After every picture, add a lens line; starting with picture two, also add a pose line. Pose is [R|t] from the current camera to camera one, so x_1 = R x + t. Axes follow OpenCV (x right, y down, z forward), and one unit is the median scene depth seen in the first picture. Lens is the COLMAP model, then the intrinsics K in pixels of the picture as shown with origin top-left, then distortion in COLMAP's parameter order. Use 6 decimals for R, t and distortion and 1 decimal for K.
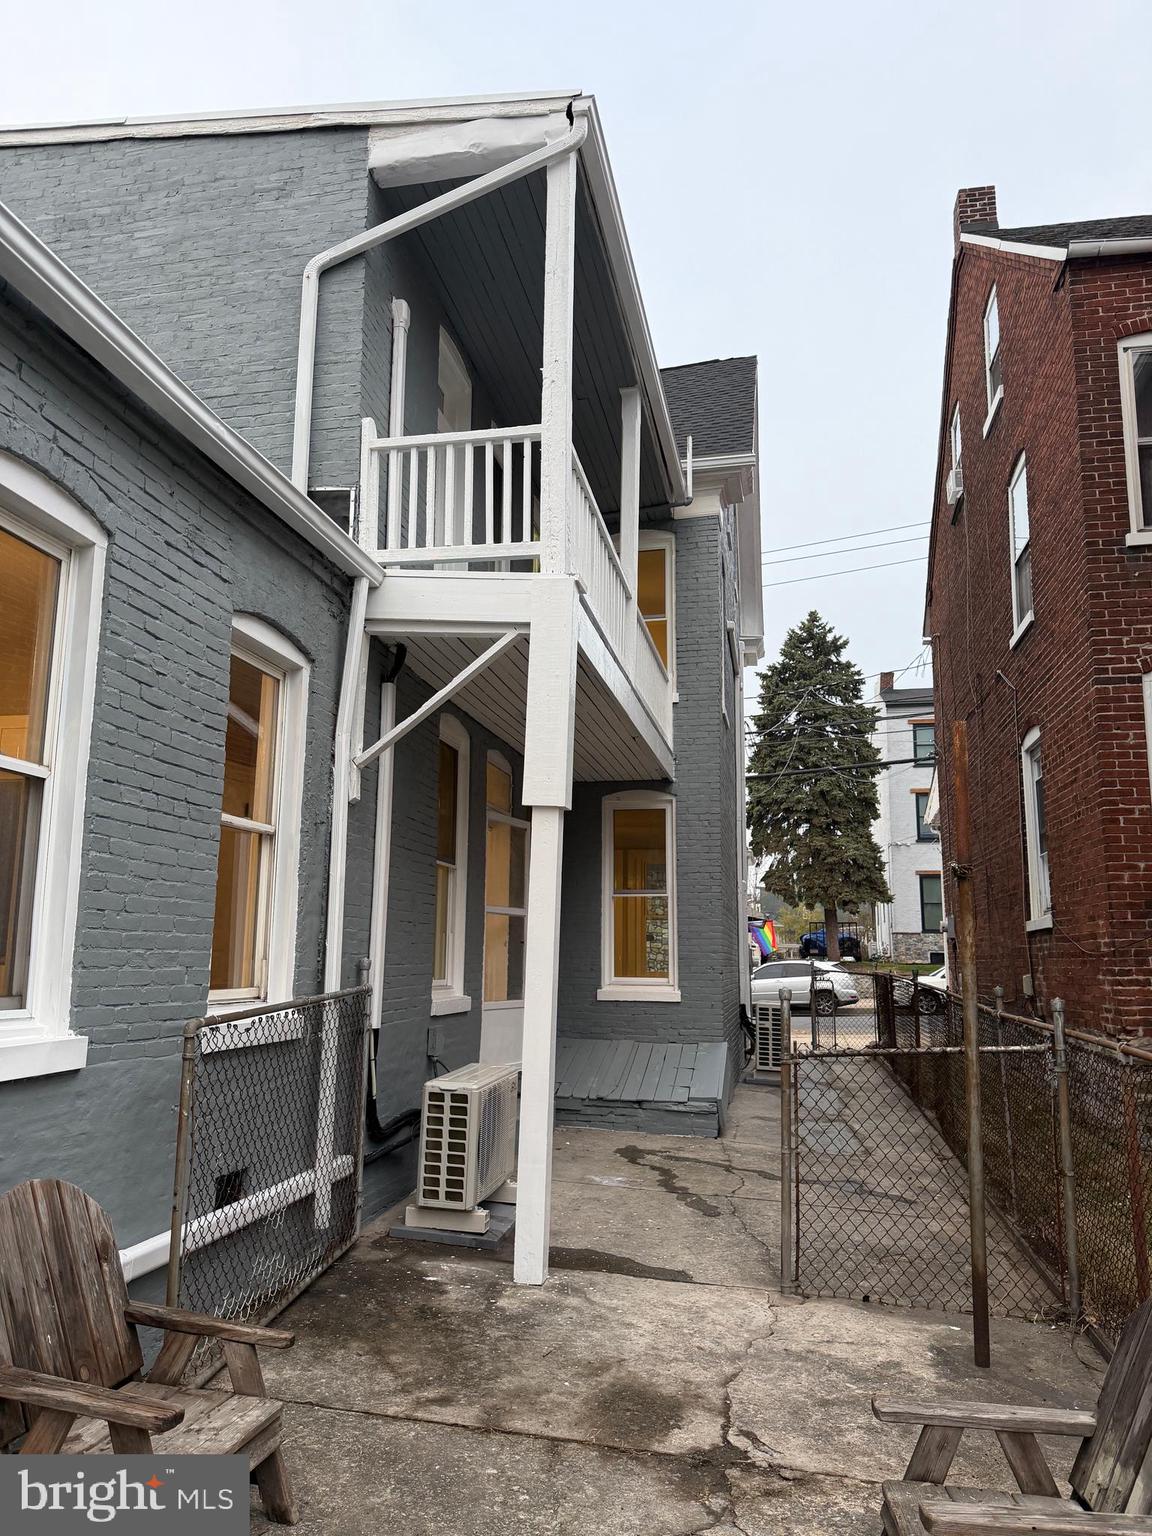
lens RADIAL K [[1075.9, 0, 569.7], [0, 1075.9, 766.0], [0, 0, 1]] dist [0.150244, -0.273096]
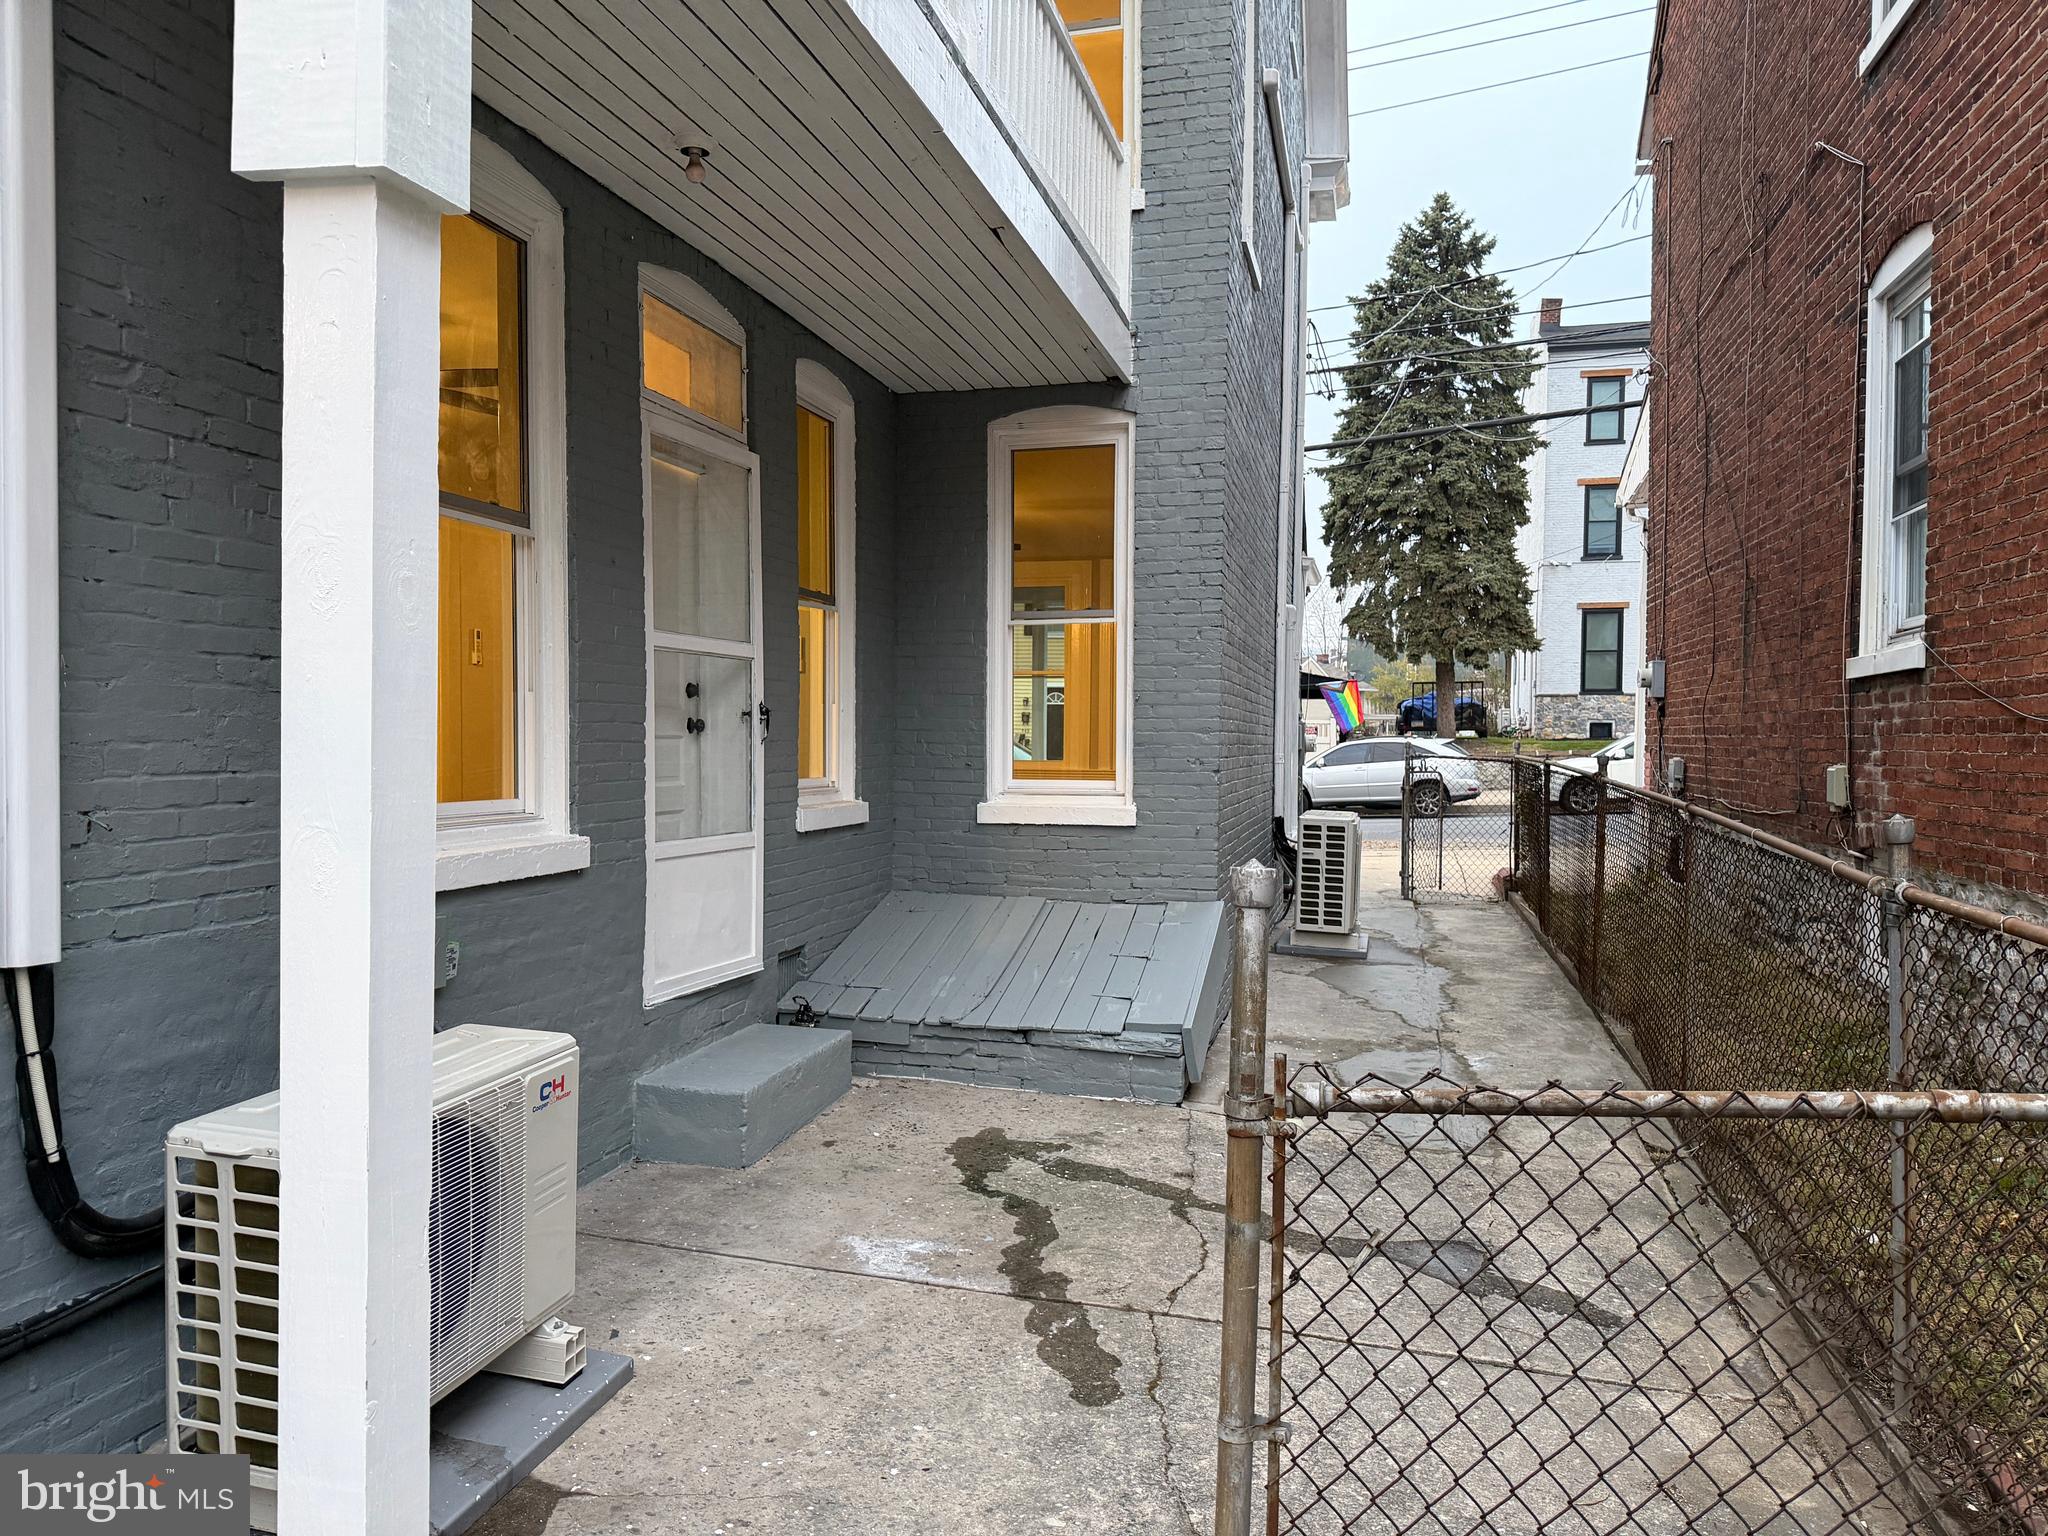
lens RADIAL K [[1434.6, 0, 1019.7], [0, 1434.6, 777.5], [0, 0, 1]] dist [0.150244, -0.273096]
pose [[0.998662, -0.004431, -0.051525, 0.048239], [0.014801, 0.979135, 0.202673, 0.033223], [0.049552, -0.203165, 0.977890, 0.197605]]
